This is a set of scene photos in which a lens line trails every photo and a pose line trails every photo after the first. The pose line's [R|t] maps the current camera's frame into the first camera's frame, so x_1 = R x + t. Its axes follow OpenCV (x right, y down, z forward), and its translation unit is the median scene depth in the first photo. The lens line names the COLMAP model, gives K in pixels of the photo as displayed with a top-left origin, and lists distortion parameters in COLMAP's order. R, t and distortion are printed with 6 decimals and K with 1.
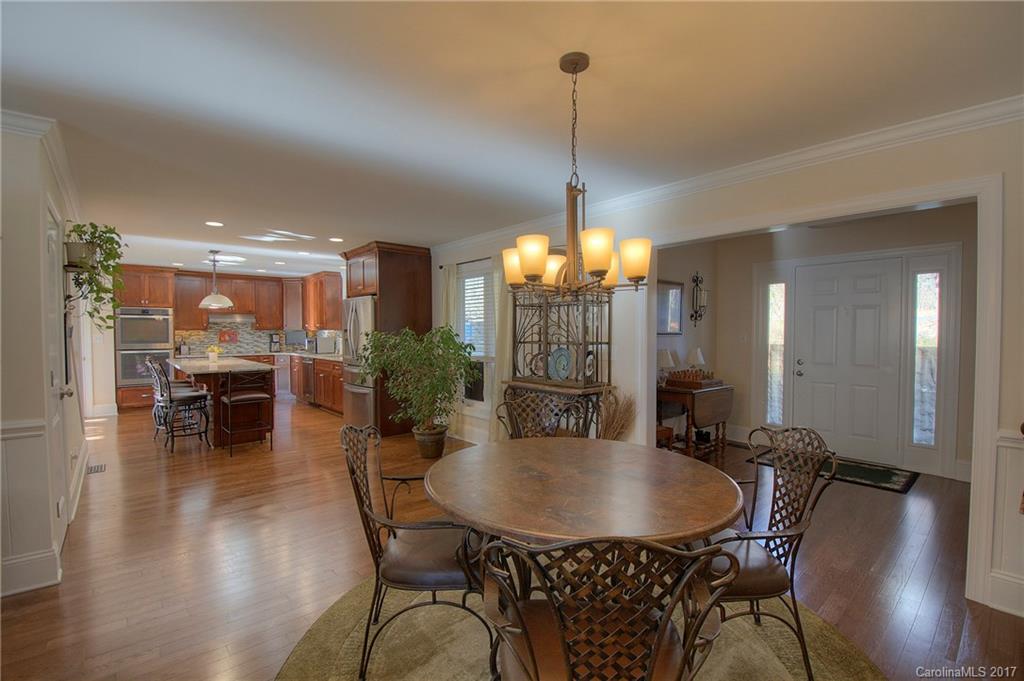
lens RADIAL K [[454.8, 0, 514.9], [0, 454.8, 342.9], [0, 0, 1]] dist [0.013102, -0.020505]
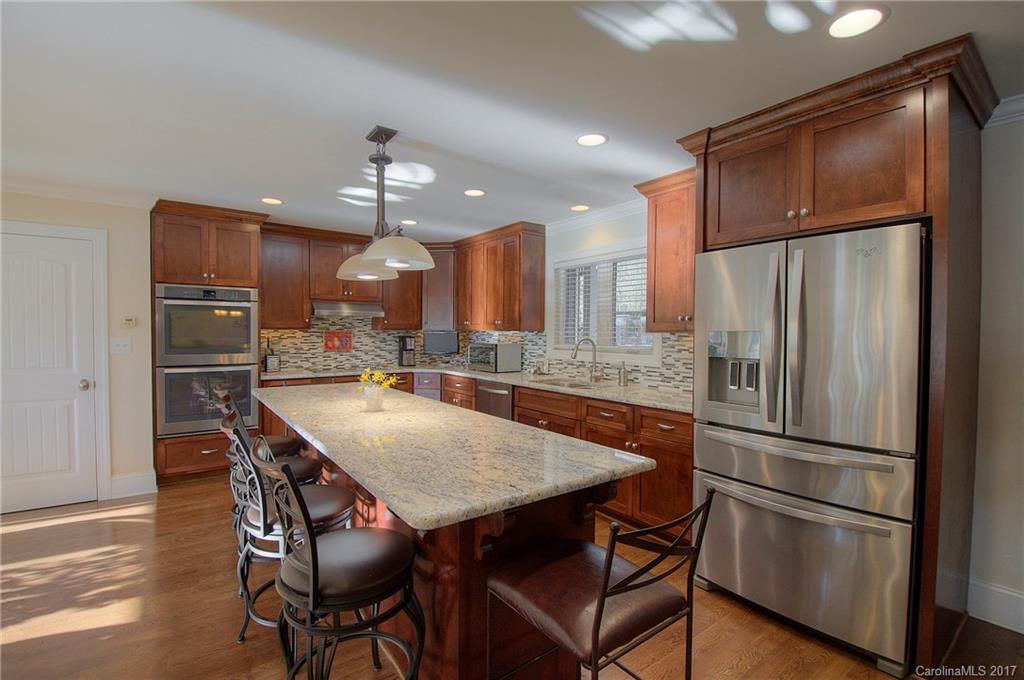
lens RADIAL K [[454.8, 0, 514.9], [0, 454.8, 342.4], [0, 0, 1]] dist [0.013102, -0.020505]
pose [[0.998886, 0.011735, -0.045713, -0.406803], [-0.011838, 0.999928, -0.001986, -0.014211], [0.045686, 0.002525, 0.998953, 0.456177]]
